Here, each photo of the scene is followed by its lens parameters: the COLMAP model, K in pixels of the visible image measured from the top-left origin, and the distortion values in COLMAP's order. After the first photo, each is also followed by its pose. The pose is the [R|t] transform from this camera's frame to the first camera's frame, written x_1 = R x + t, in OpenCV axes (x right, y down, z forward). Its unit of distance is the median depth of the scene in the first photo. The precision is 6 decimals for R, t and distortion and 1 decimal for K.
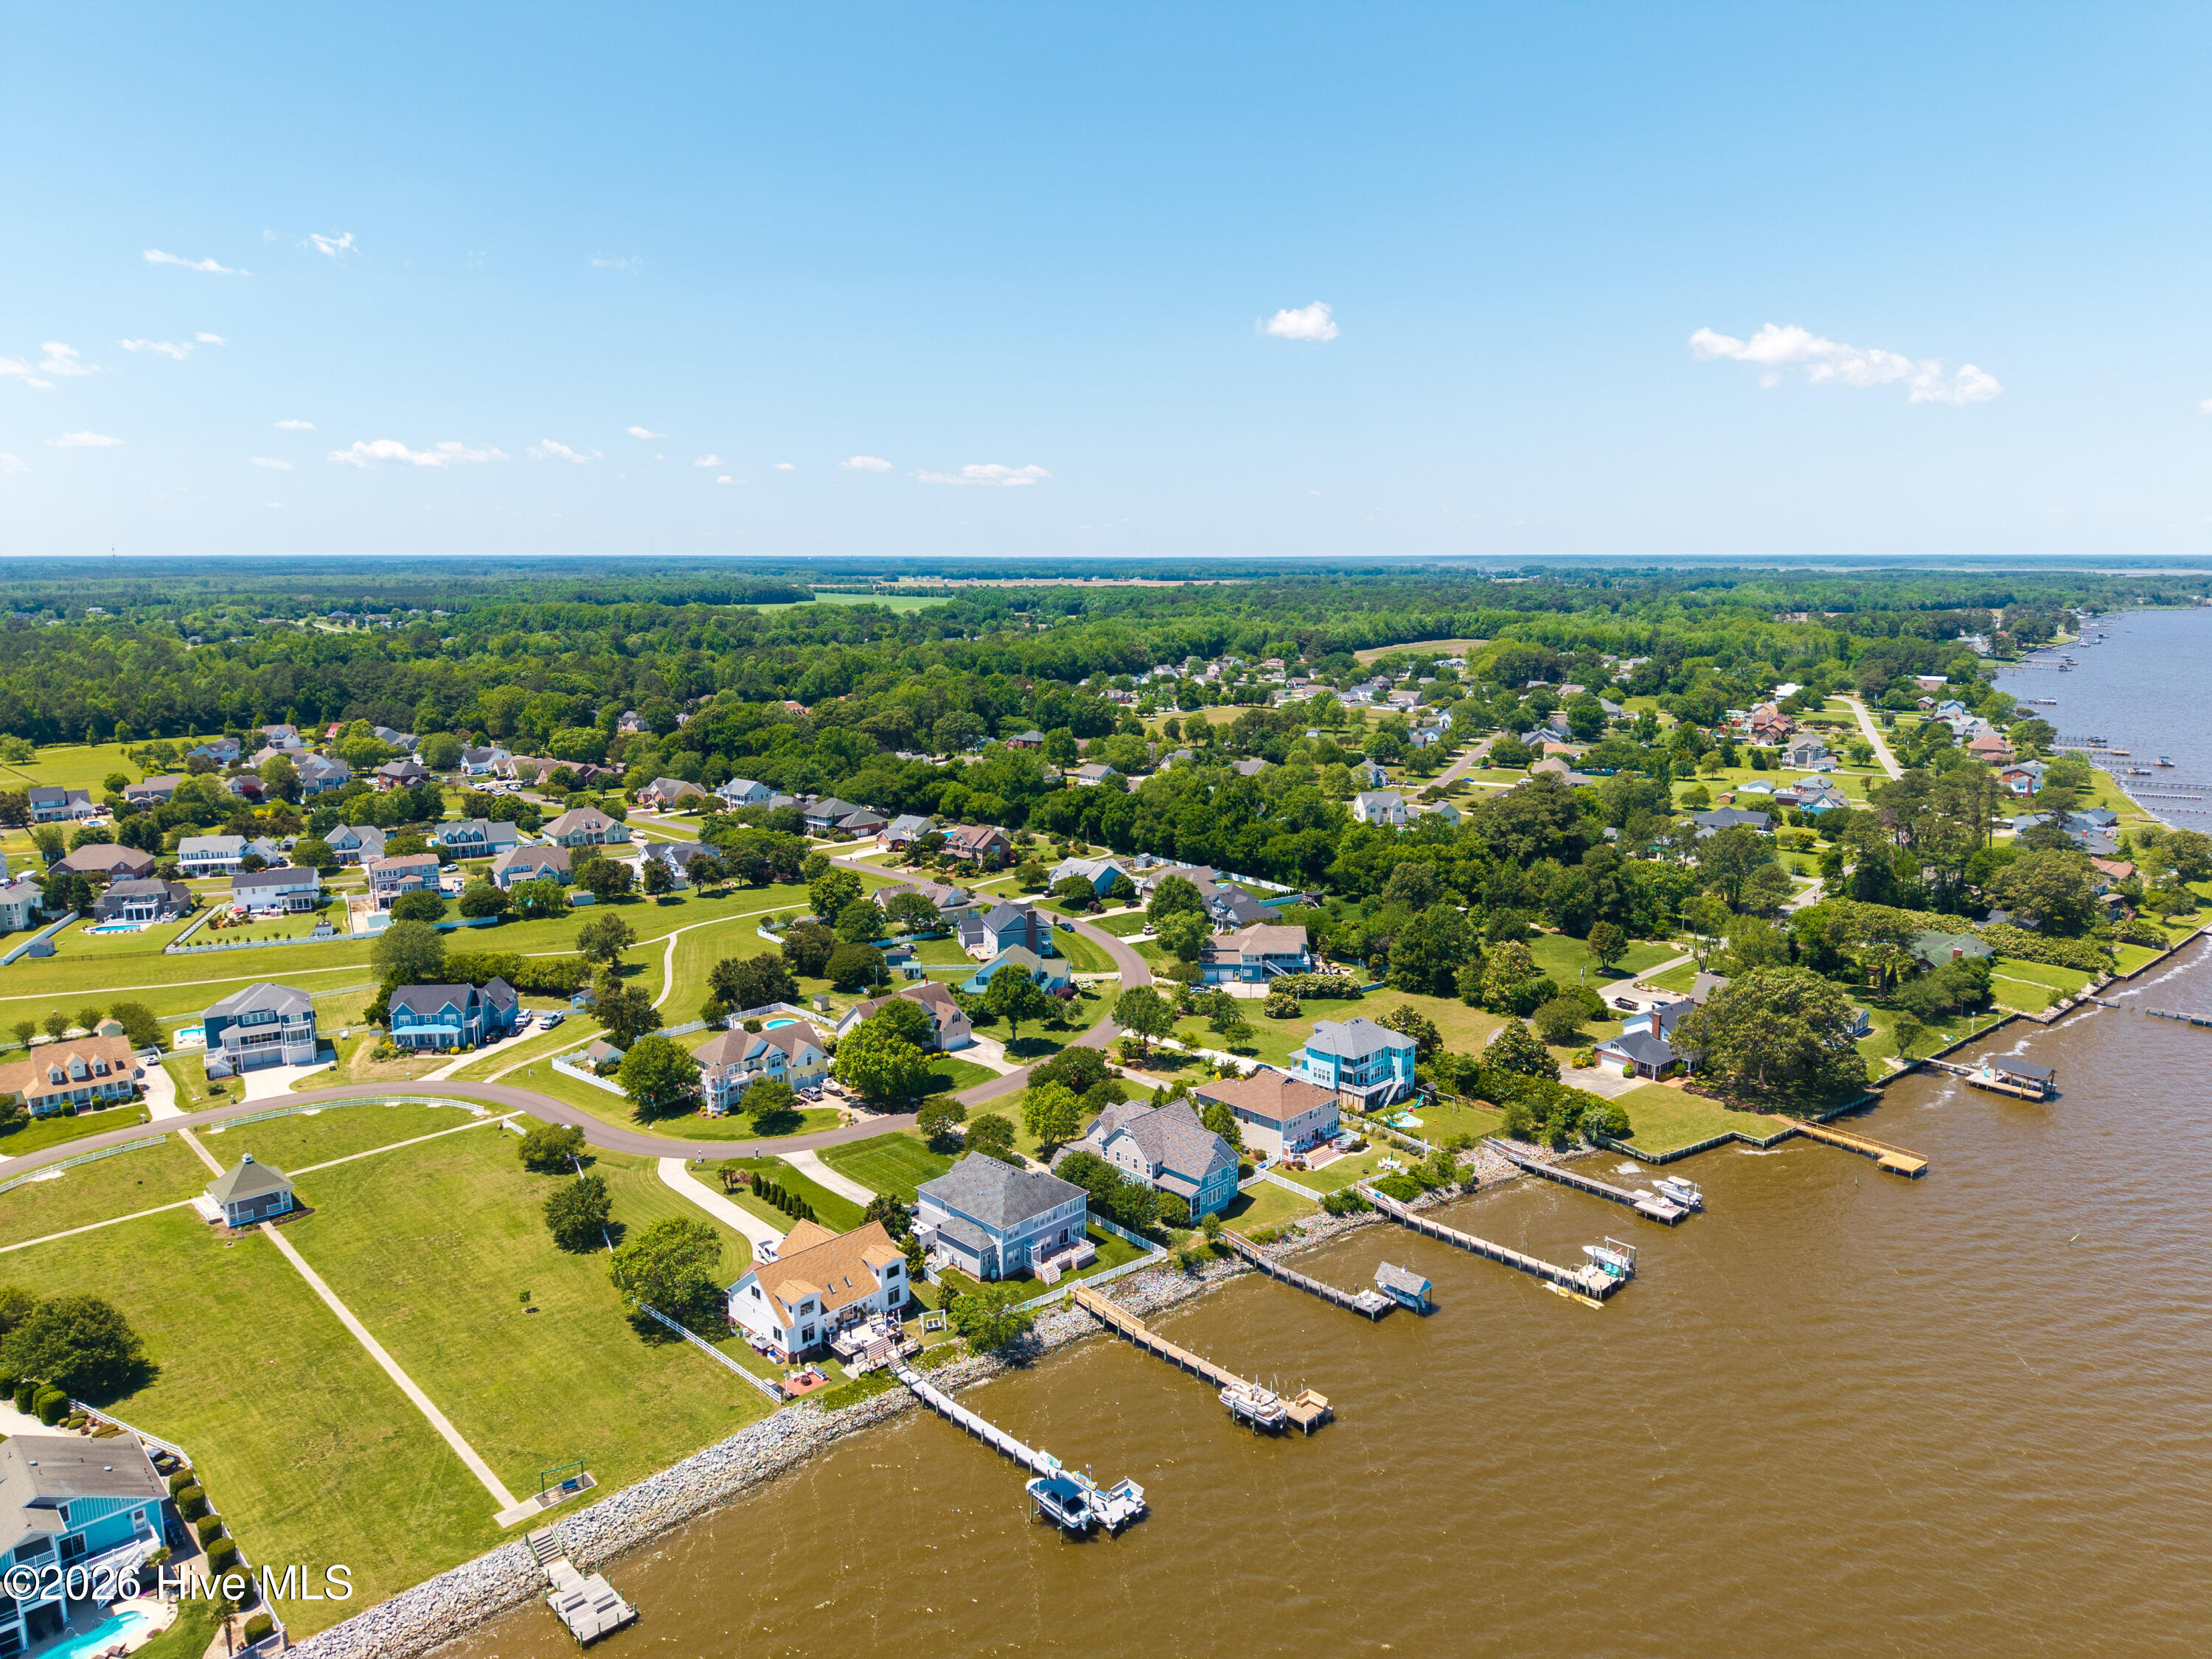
lens RADIAL K [[1470.9, 0, 1113.5], [0, 1470.9, 829.9], [0, 0, 1]] dist [0.069639, -0.081333]
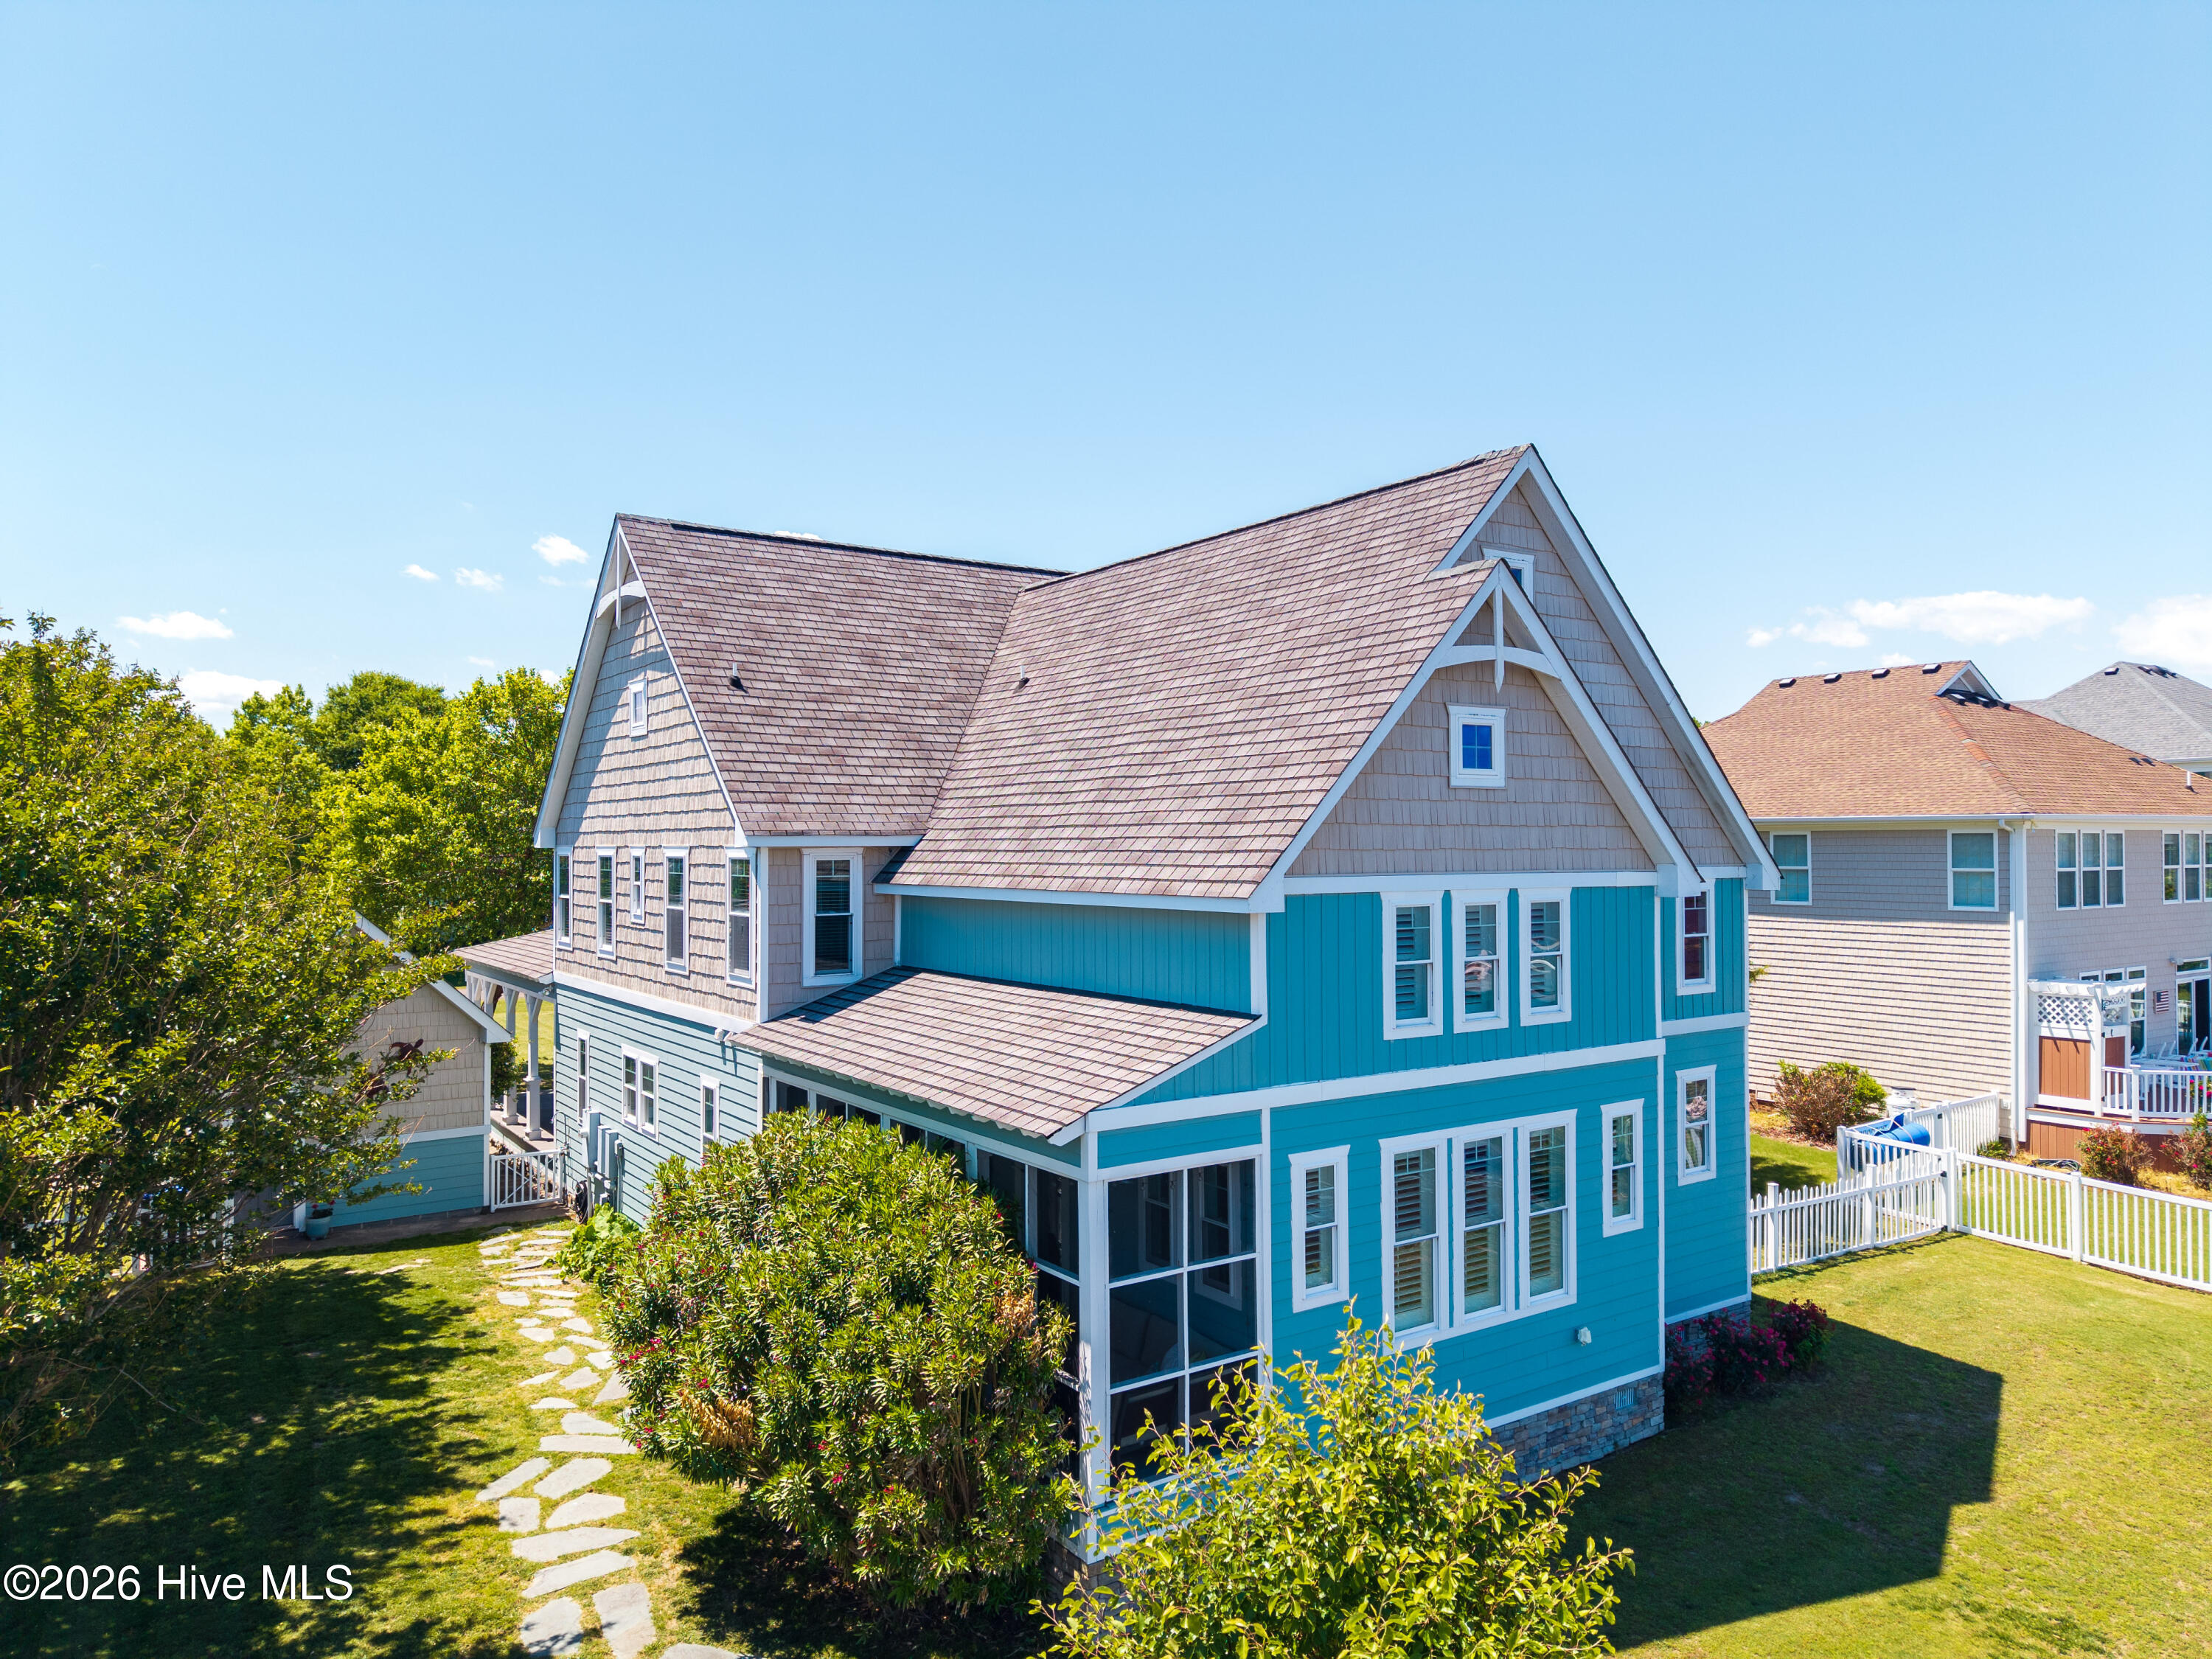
lens RADIAL K [[1470.9, 0, 1113.5], [0, 1470.9, 829.9], [0, 0, 1]] dist [0.069639, -0.081333]
pose [[0.982447, -0.009865, -0.186283, 0.052471], [-0.026361, 0.981238, -0.190990, 0.200789], [0.184672, 0.192548, 0.963754, 0.761150]]
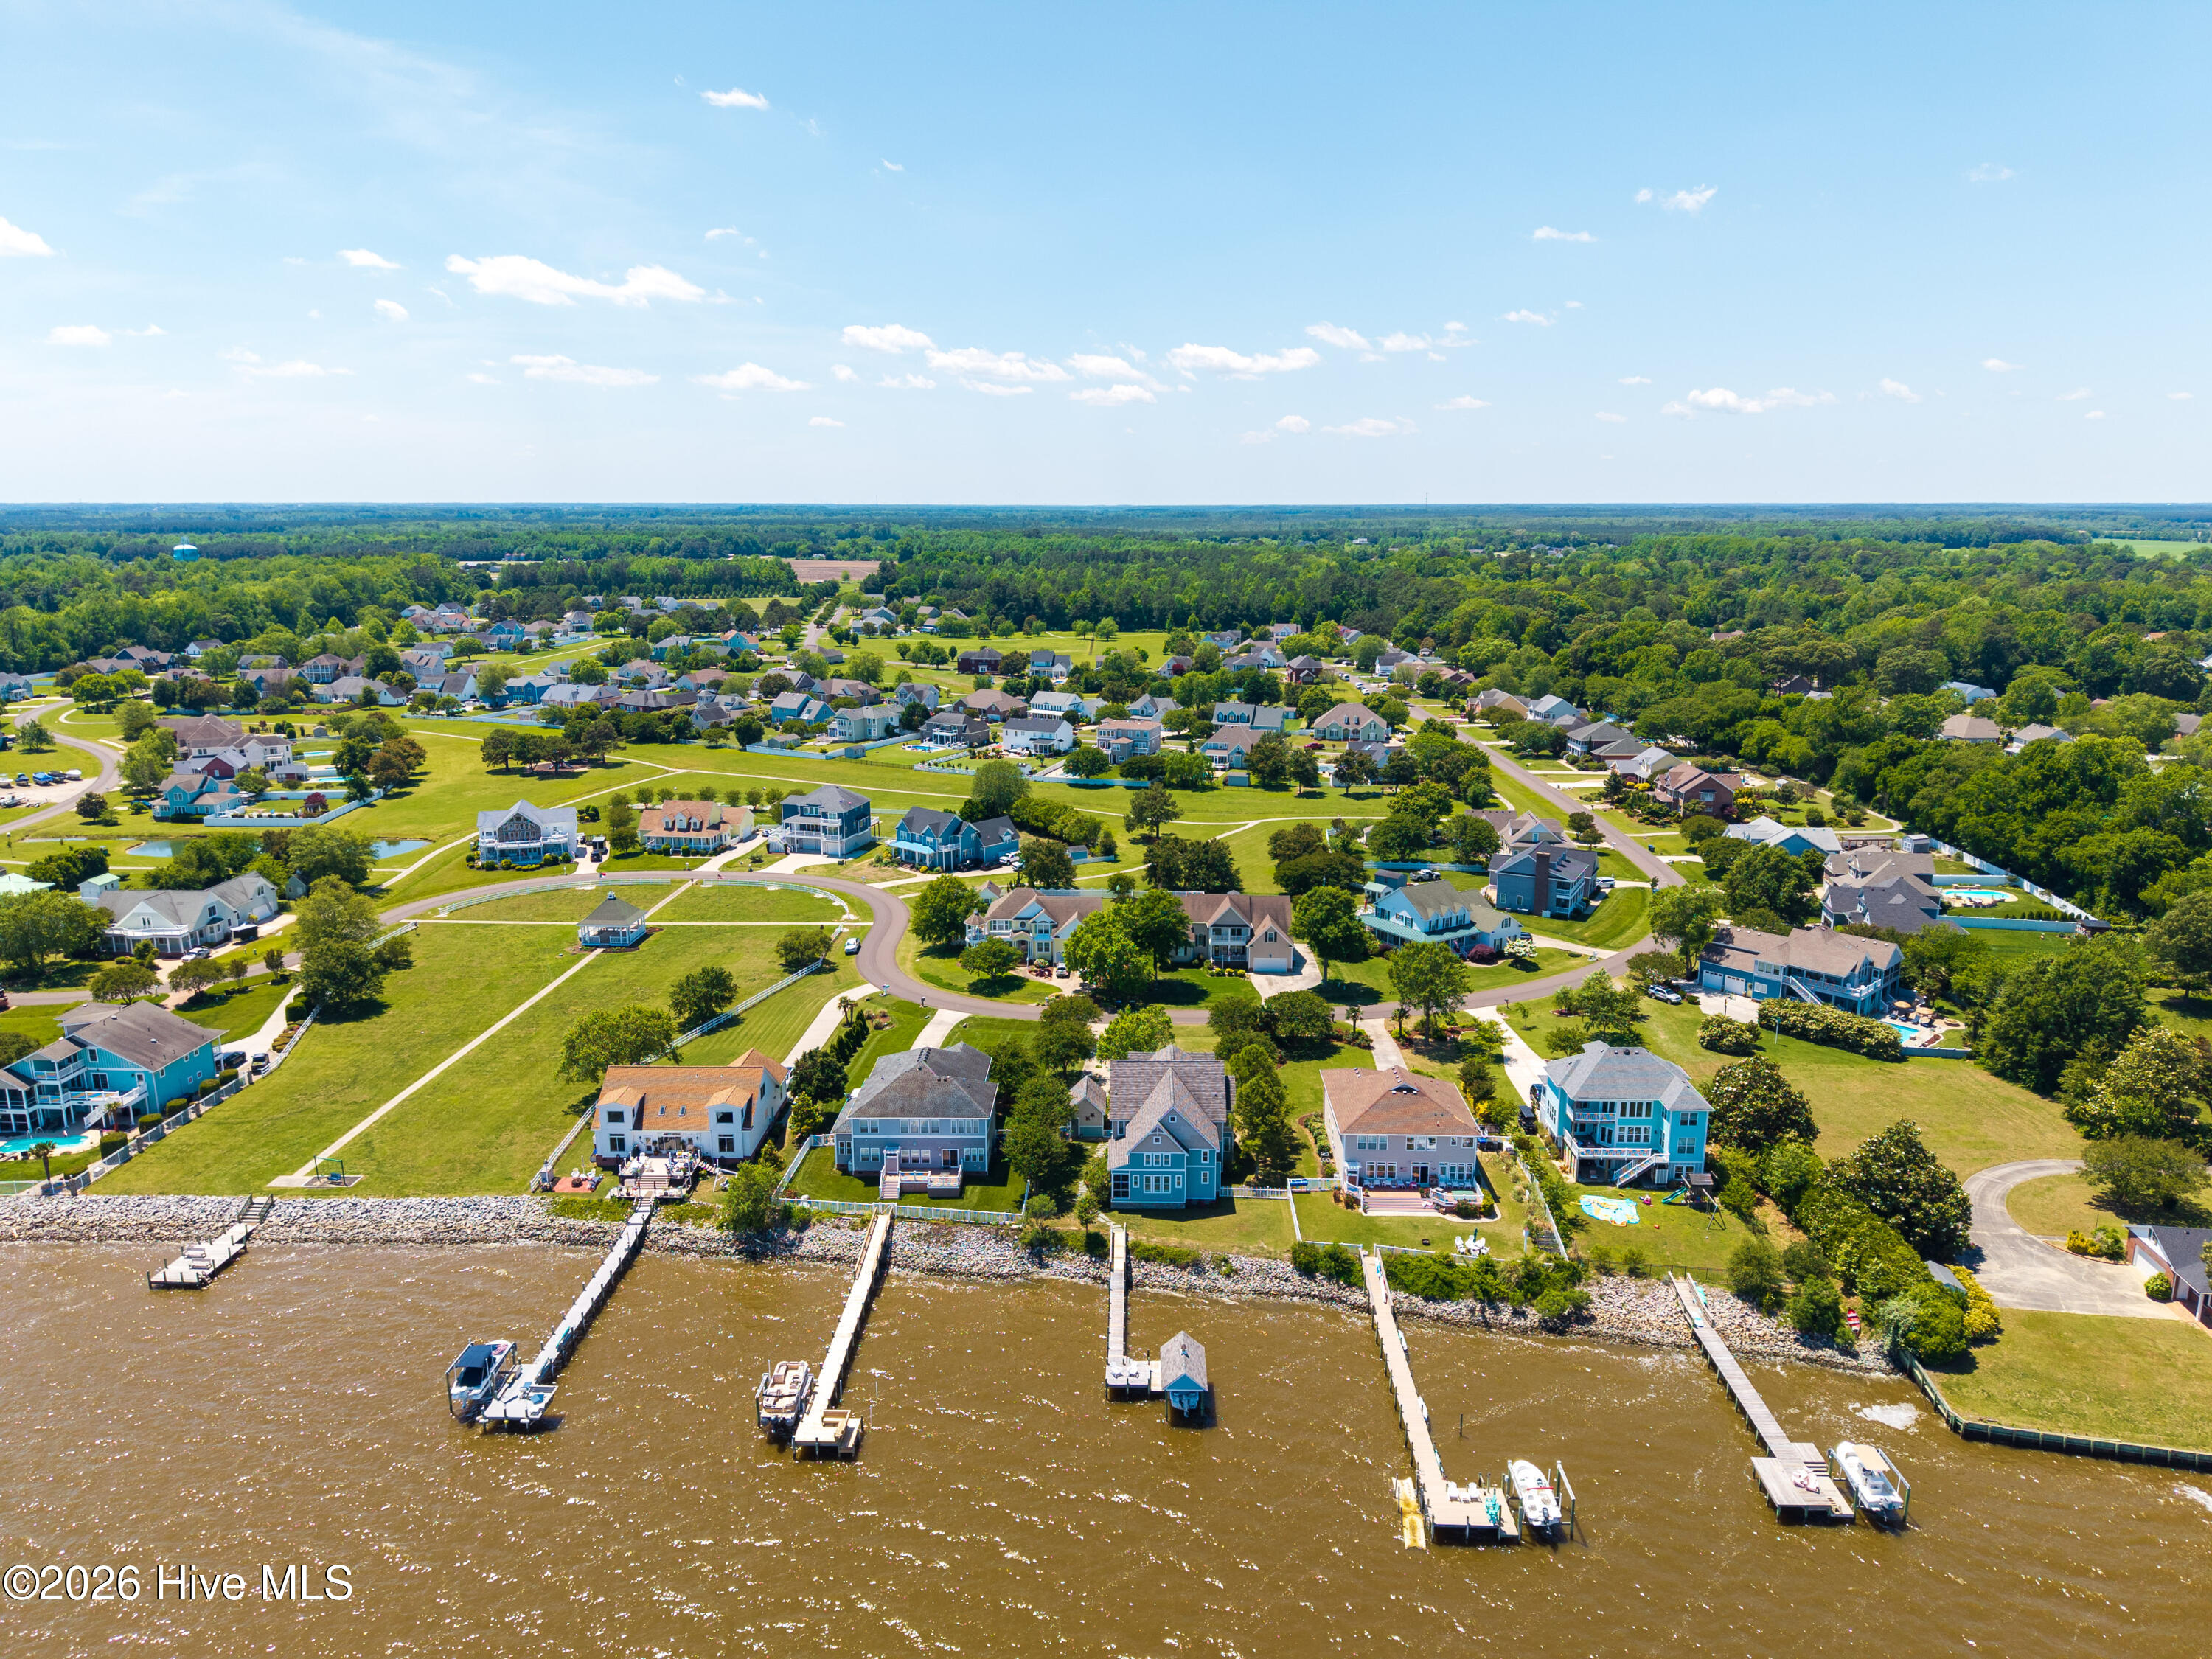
lens RADIAL K [[1470.9, 0, 1113.5], [0, 1470.9, 829.9], [0, 0, 1]] dist [0.069639, -0.081333]
pose [[0.688381, 0.158119, -0.707906, 0.464620], [-0.133559, 0.986895, 0.090560, 0.001283], [0.712948, 0.032207, 0.700477, 0.367321]]
